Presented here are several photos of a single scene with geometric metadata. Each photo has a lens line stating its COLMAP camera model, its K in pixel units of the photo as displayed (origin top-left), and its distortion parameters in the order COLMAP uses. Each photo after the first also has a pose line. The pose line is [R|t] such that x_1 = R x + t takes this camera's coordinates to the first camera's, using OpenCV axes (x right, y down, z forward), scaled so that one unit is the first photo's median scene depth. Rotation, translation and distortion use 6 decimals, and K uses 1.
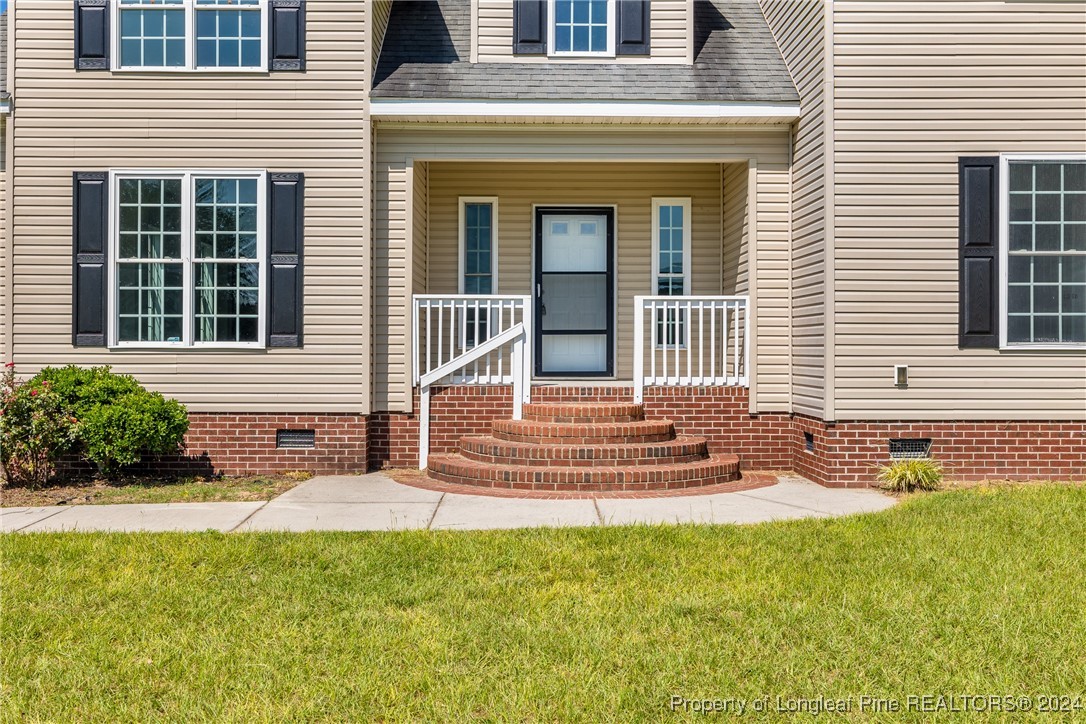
lens RADIAL K [[1077.1, 0, 542.4], [0, 1077.1, 359.3], [0, 0, 1]] dist [0.023741, 0.000000]
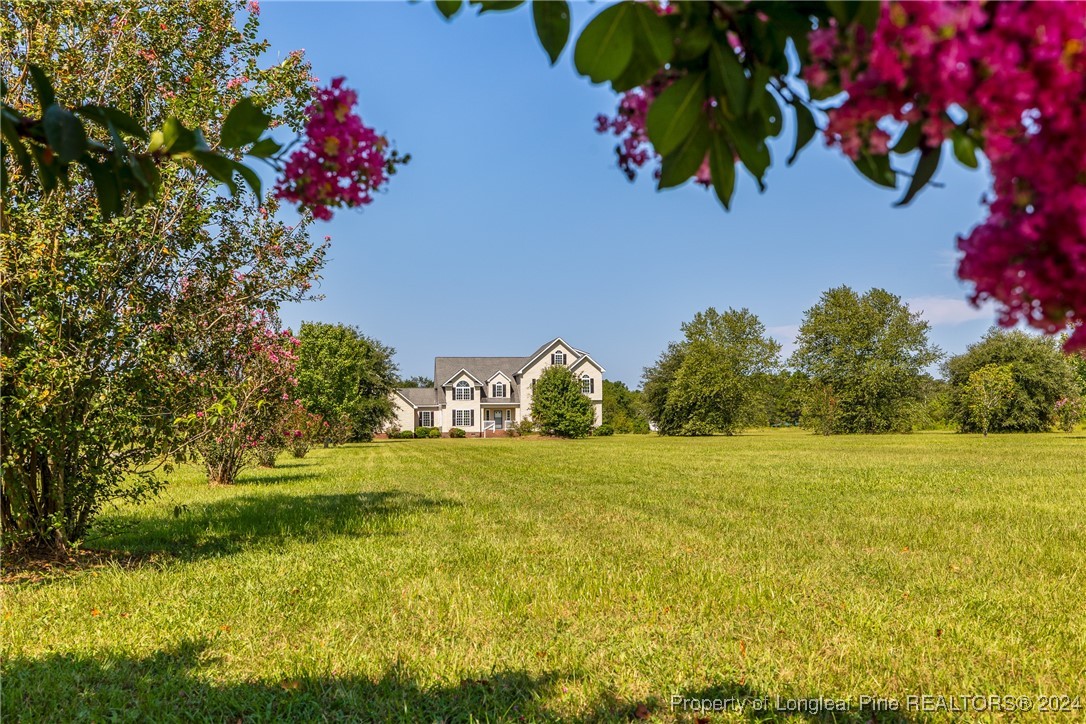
lens RADIAL K [[1077.1, 0, 542.5], [0, 1077.1, 362.0], [0, 0, 1]] dist [0.023741, 0.000000]
pose [[0.990720, -0.004092, 0.135859, -0.989969], [0.013135, 0.997751, -0.065731, 0.067570], [-0.135285, 0.066906, 0.988545, -9.616209]]
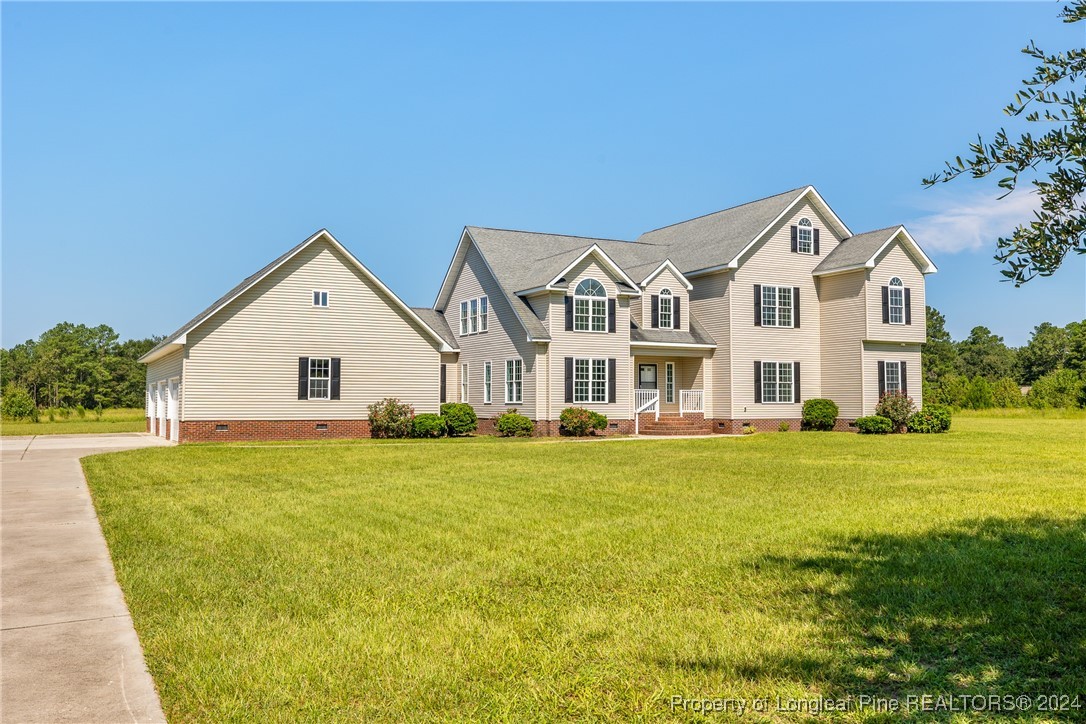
lens RADIAL K [[933.2, 0, 544.4], [0, 933.2, 360.9], [0, 0, 1]] dist [-0.007771, -0.001033]
pose [[0.886751, 0.020035, 0.461813, -2.016221], [0.003987, 0.998692, -0.050982, 0.008227], [-0.462230, 0.047049, 0.885511, -1.885312]]
